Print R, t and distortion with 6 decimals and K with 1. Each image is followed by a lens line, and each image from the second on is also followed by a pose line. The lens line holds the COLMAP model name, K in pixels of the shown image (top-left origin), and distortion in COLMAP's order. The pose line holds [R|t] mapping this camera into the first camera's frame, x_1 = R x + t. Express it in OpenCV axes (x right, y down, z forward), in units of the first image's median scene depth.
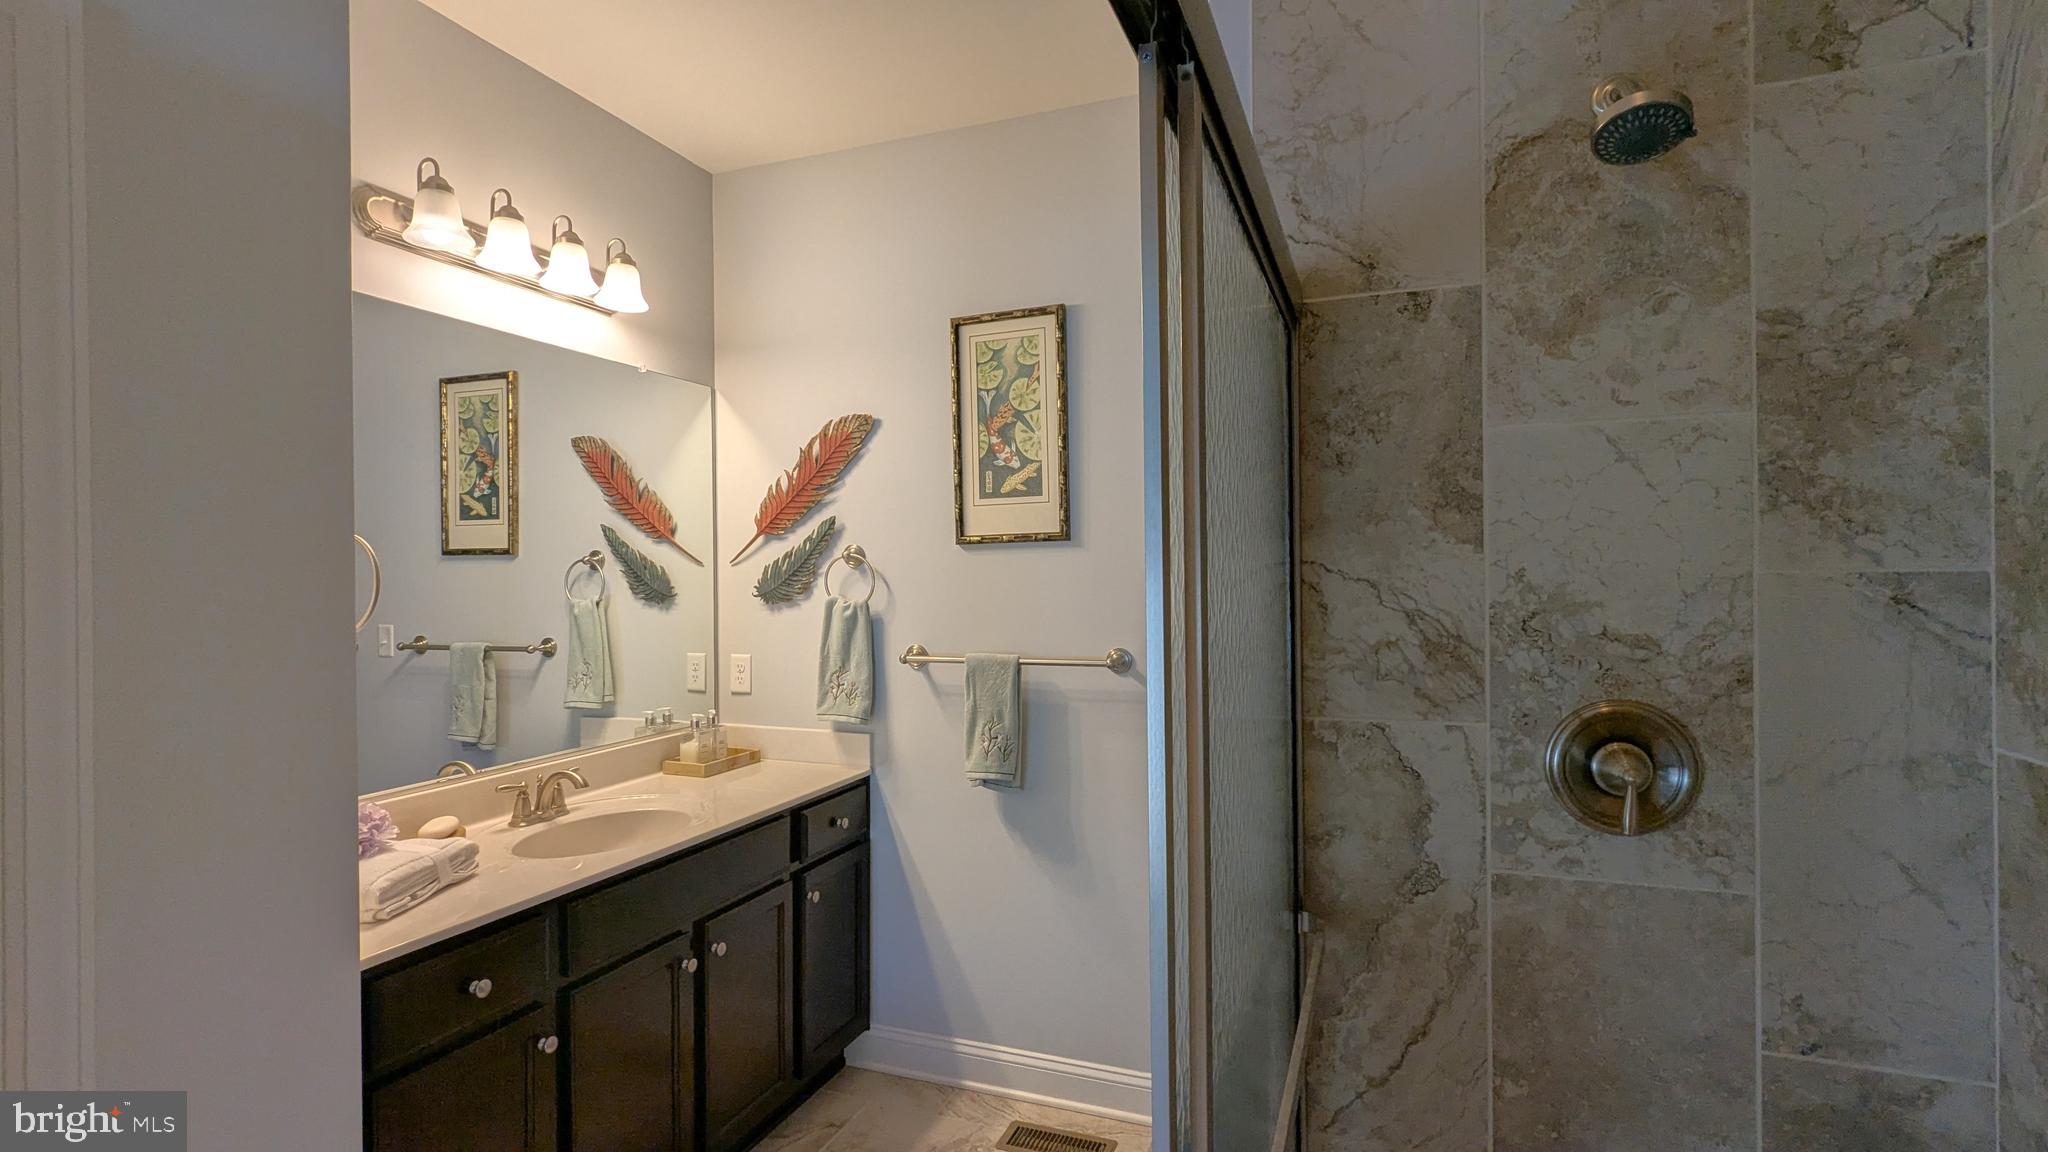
lens RADIAL K [[961.7, 0, 1028.4], [0, 961.7, 573.8], [0, 0, 1]] dist [0.001492, -0.001588]
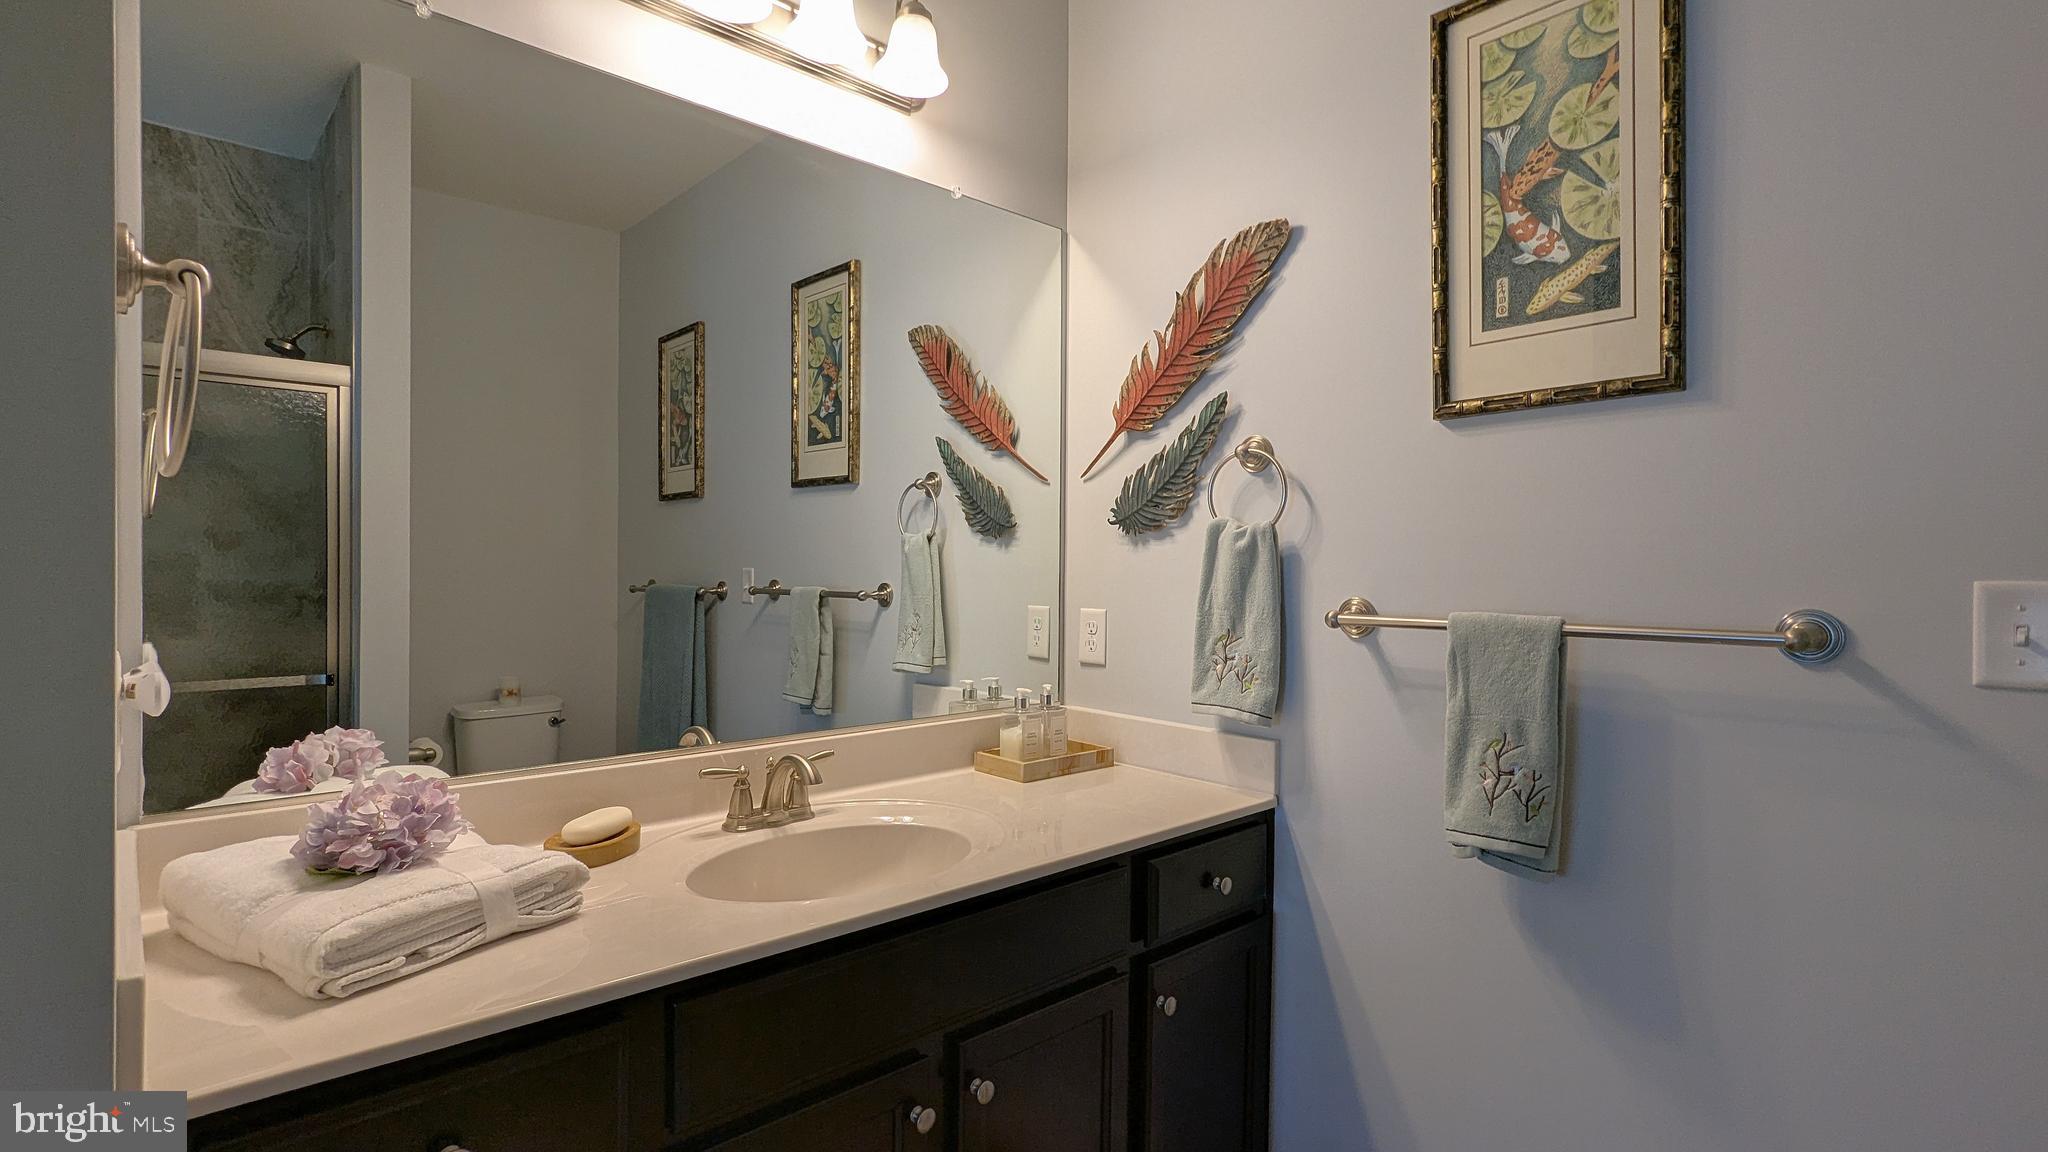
lens RADIAL K [[961.7, 0, 1029.4], [0, 961.7, 571.4], [0, 0, 1]] dist [0.001492, -0.001588]
pose [[0.894831, 0.017739, -0.446052, -0.034500], [-0.015608, 0.999842, 0.008451, 0.057320], [0.446131, -0.000600, 0.894967, 0.394470]]
